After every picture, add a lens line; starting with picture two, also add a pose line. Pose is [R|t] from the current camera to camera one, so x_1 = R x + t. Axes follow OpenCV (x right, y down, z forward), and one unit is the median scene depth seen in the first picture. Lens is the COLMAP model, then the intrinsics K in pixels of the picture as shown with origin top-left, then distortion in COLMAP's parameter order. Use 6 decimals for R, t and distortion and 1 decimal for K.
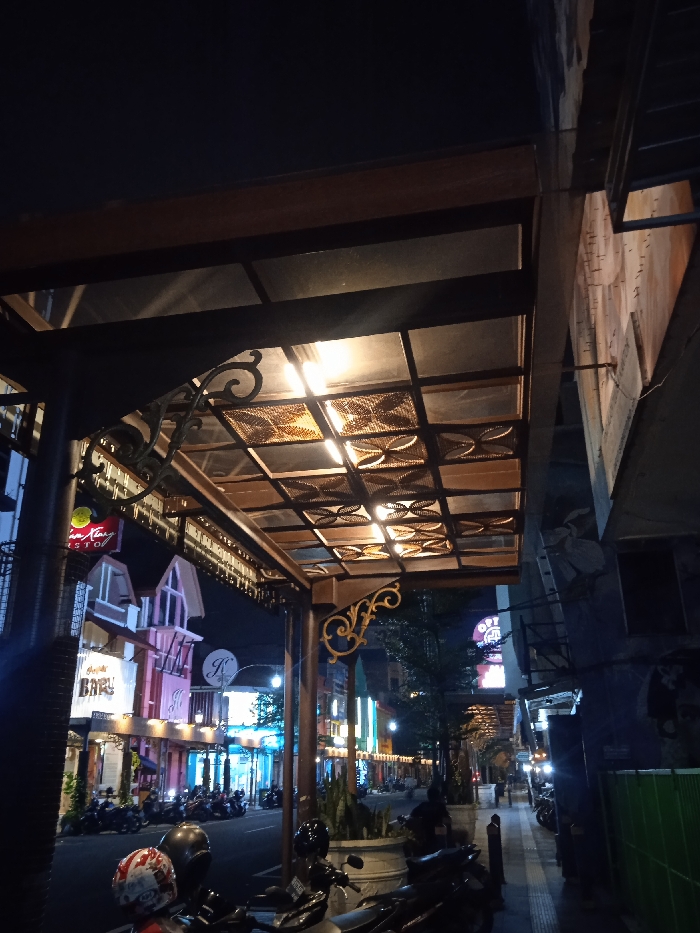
lens RADIAL K [[777.2, 0, 350.0], [0, 777.2, 466.5], [0, 0, 1]] dist [0.055167, -0.090060]
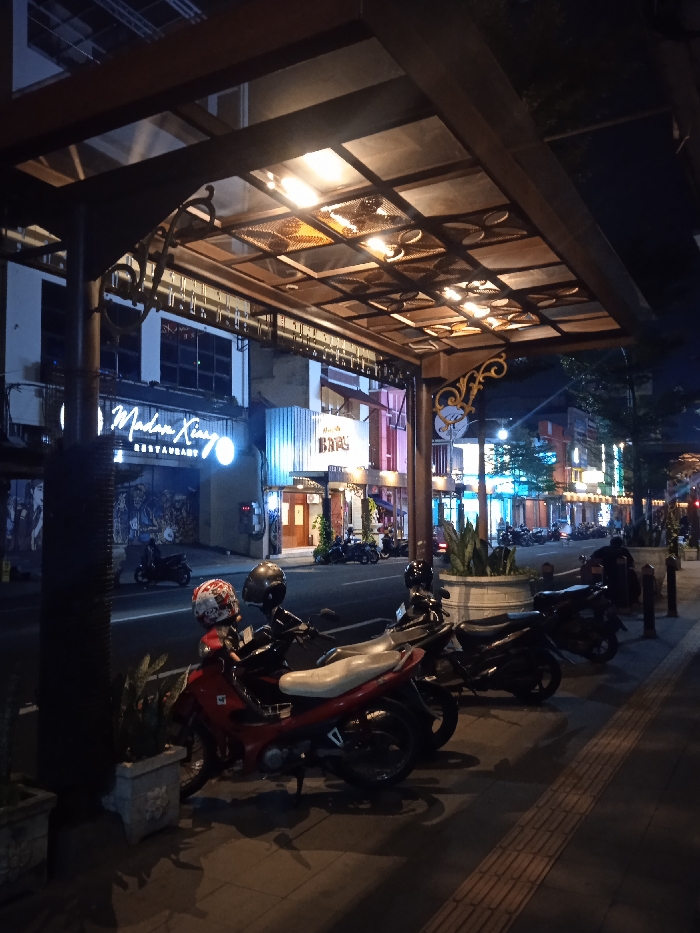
lens RADIAL K [[777.2, 0, 350.0], [0, 777.2, 466.5], [0, 0, 1]] dist [0.055167, -0.090060]
pose [[0.947064, -0.017346, -0.320576, 0.197248], [0.115273, 0.950325, 0.289126, -0.030282], [0.299637, -0.310775, 0.902018, -0.041154]]
